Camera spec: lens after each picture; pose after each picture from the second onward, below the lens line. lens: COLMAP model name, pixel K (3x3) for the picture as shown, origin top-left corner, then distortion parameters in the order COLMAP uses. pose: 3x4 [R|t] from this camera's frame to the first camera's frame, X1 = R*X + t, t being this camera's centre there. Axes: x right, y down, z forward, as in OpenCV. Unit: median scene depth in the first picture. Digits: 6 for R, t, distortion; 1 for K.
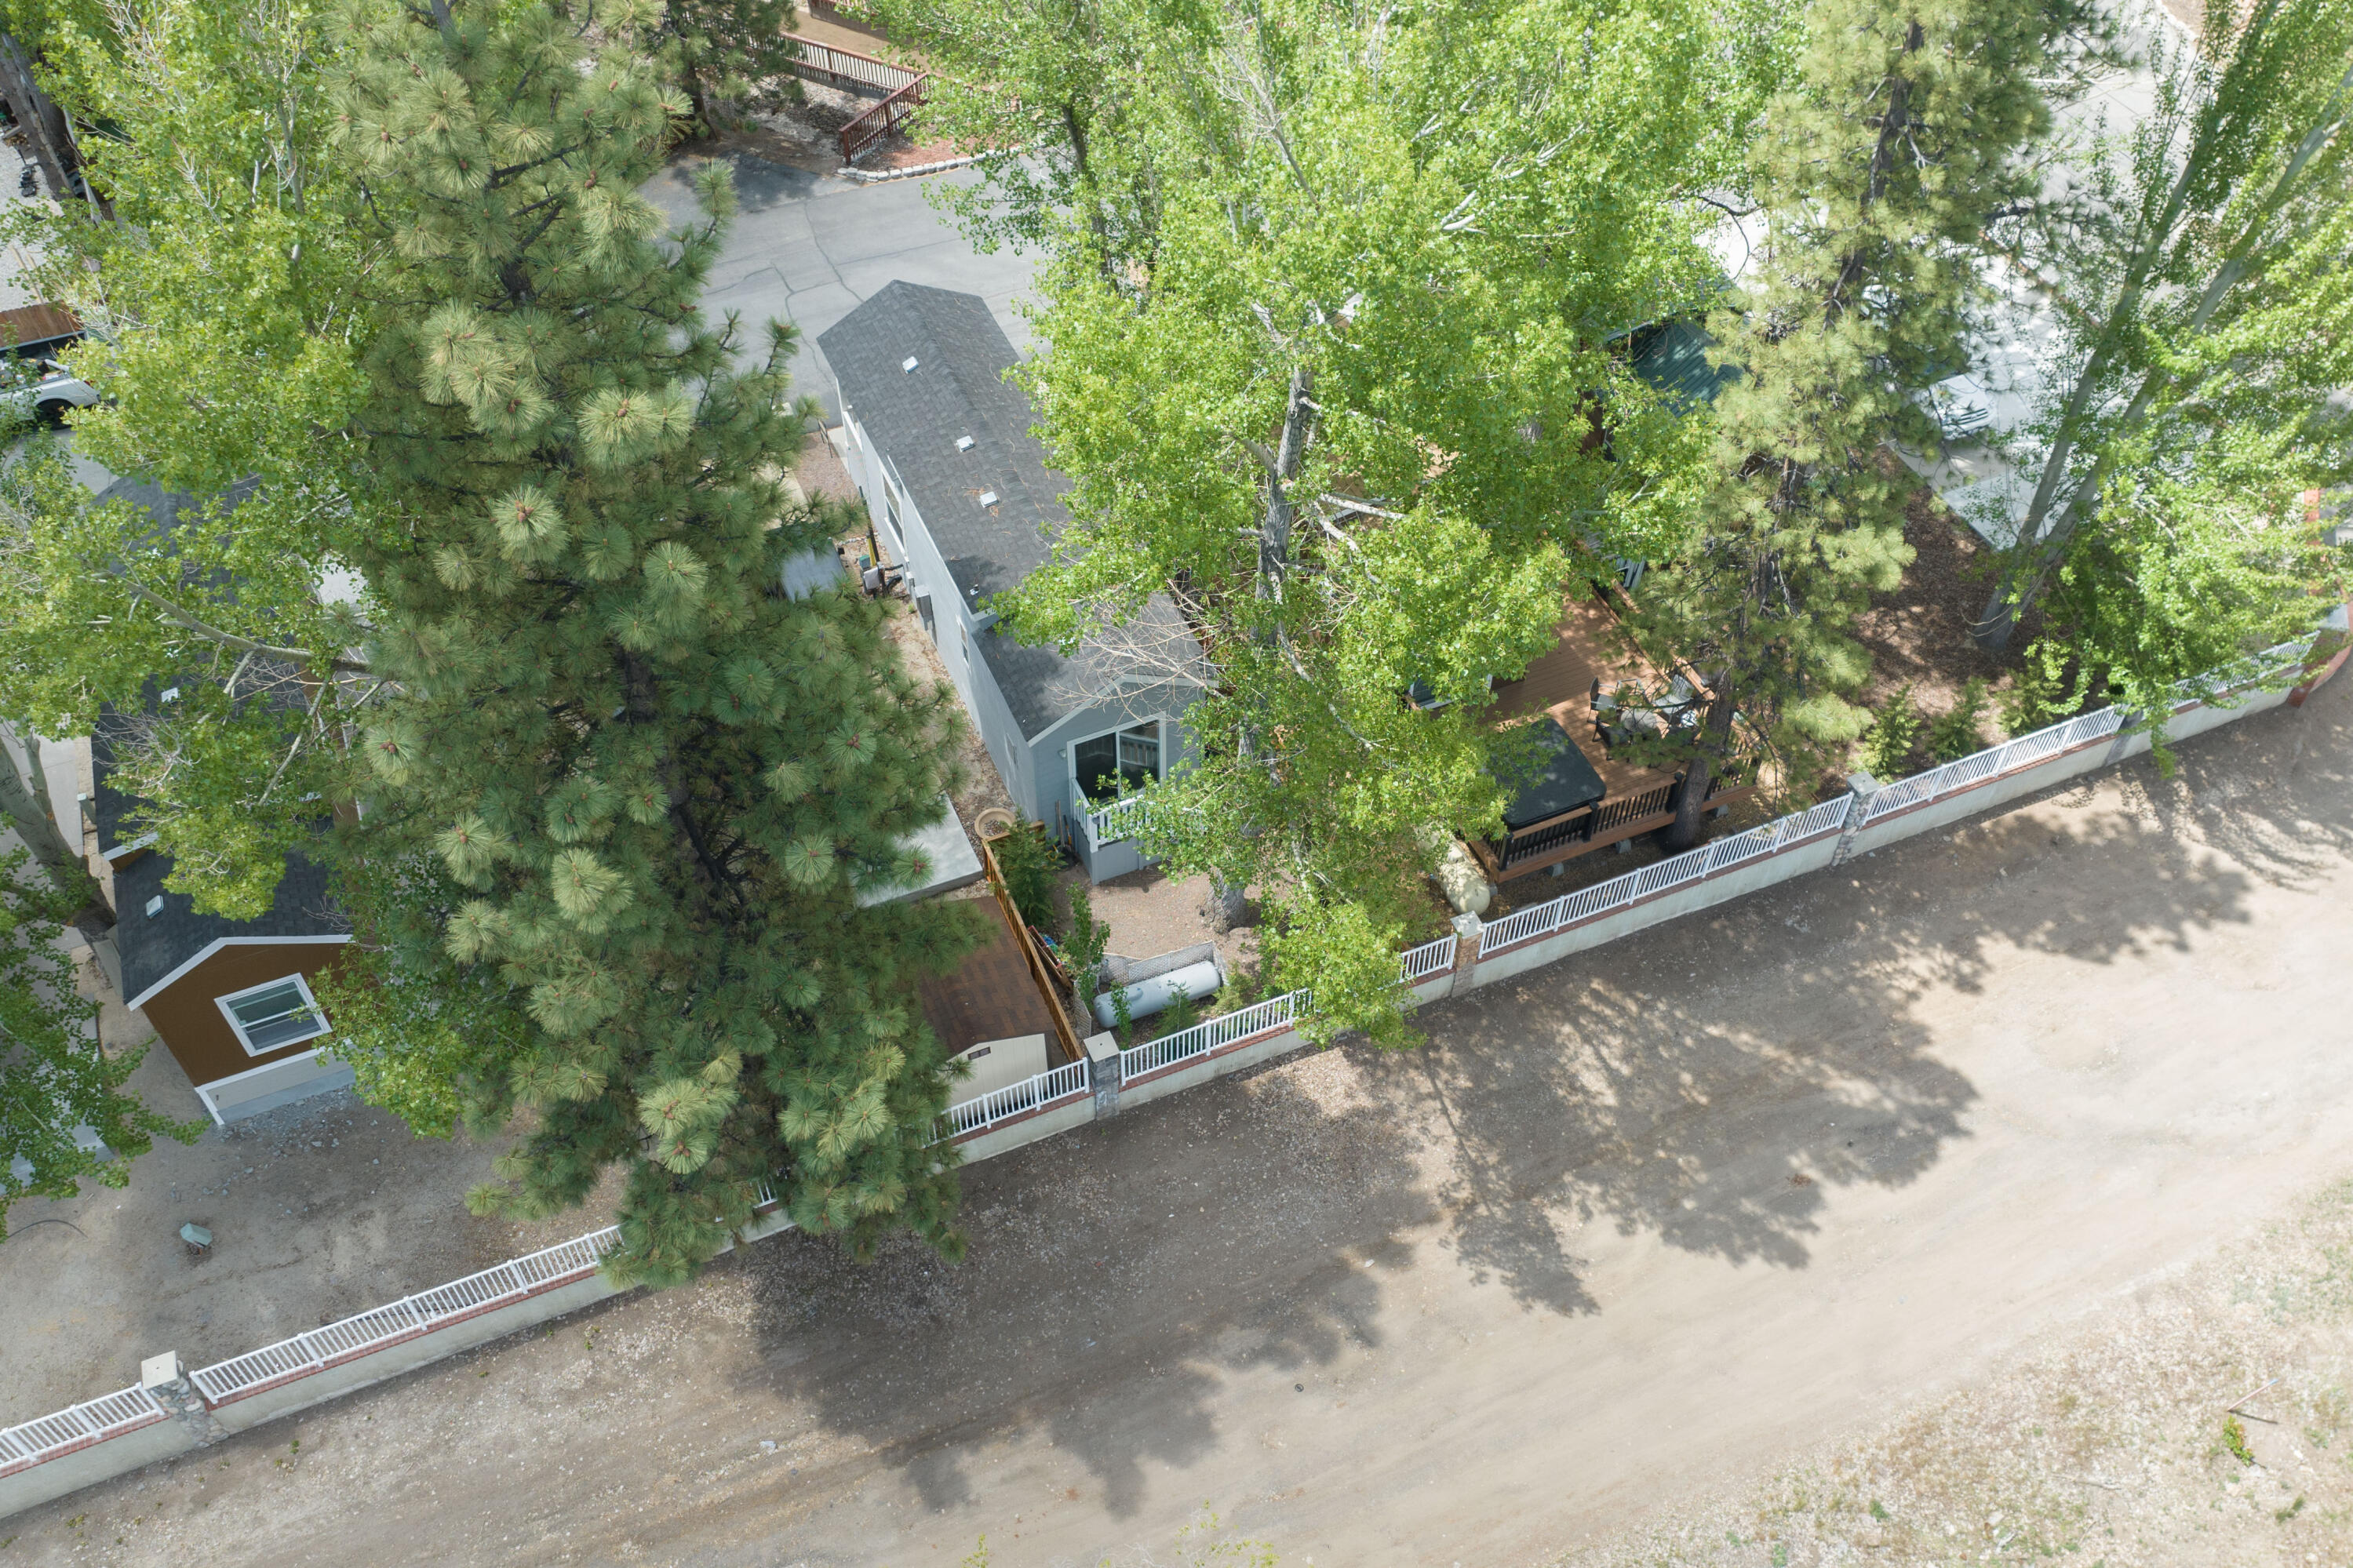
lens RADIAL K [[1949.7, 0, 1176.5], [0, 1949.7, 784.0], [0, 0, 1]] dist [-0.001989, -0.000374]
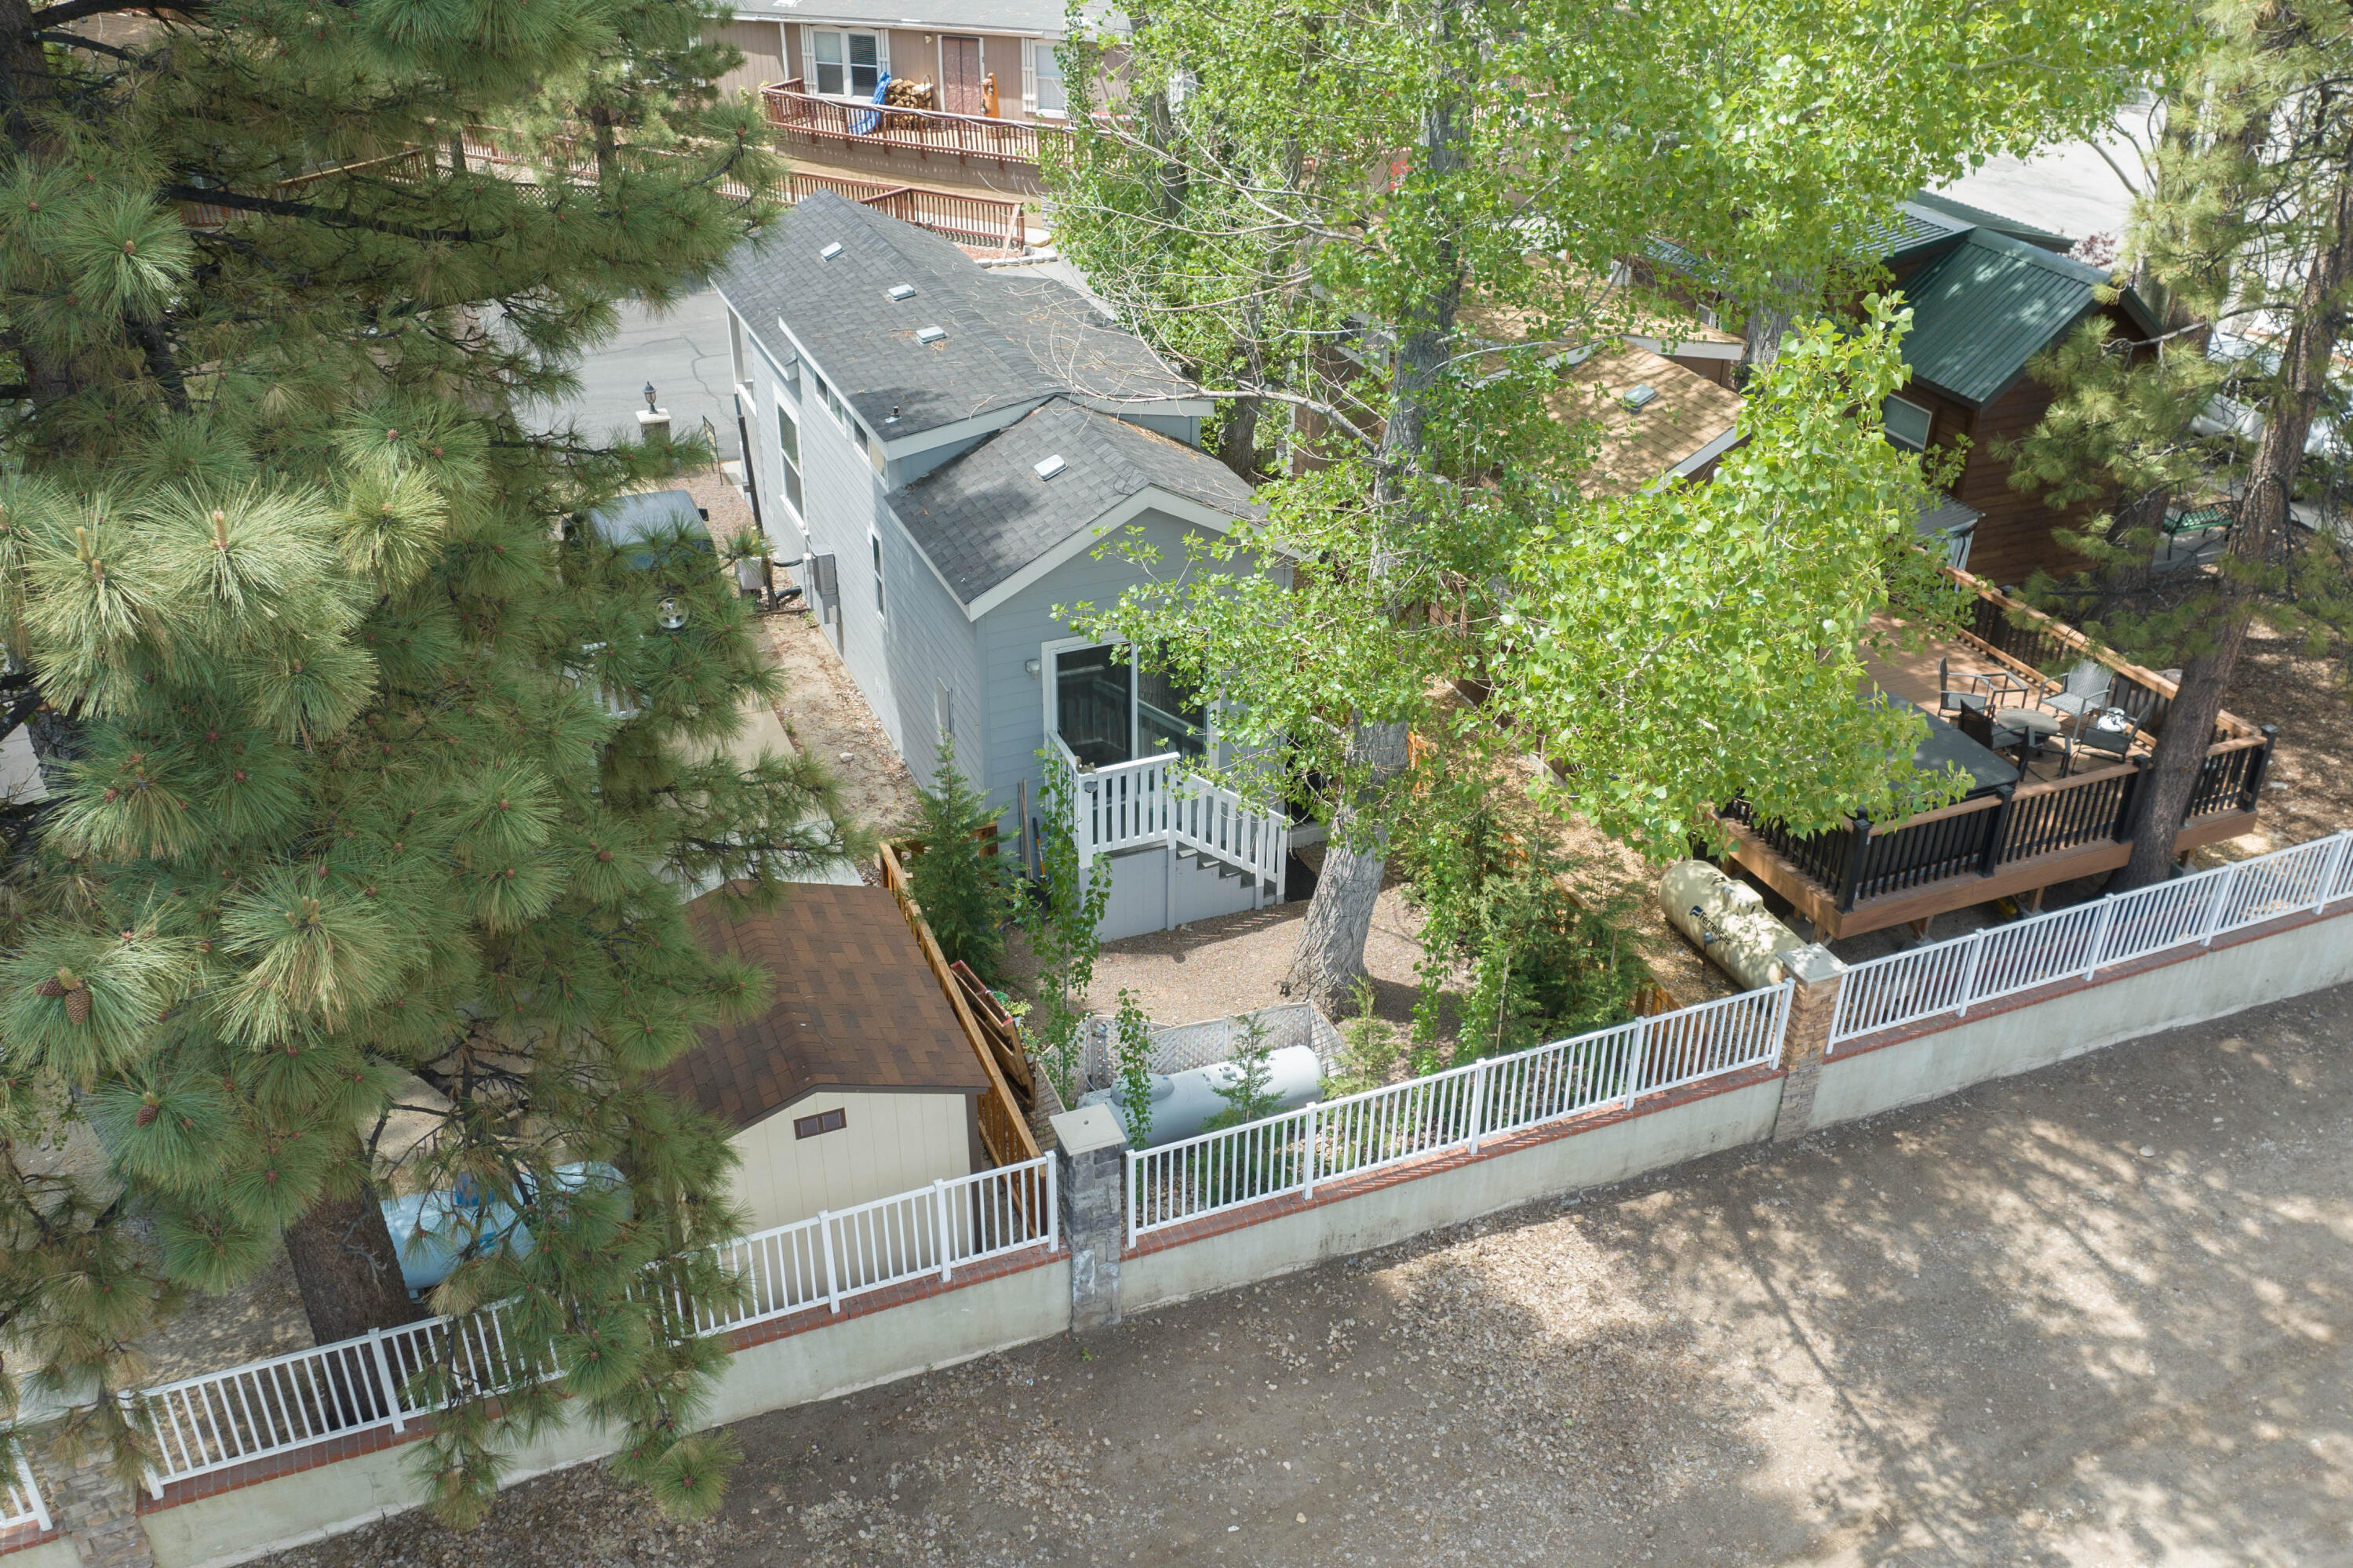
lens RADIAL K [[1969.1, 0, 1176.5], [0, 1969.1, 784.0], [0, 0, 1]] dist [-0.030884, 0.020140]
pose [[0.999873, 0.011725, -0.010777, -0.011966], [-0.014460, 0.952000, -0.305756, 0.185692], [0.006675, 0.305873, 0.952049, 0.492318]]
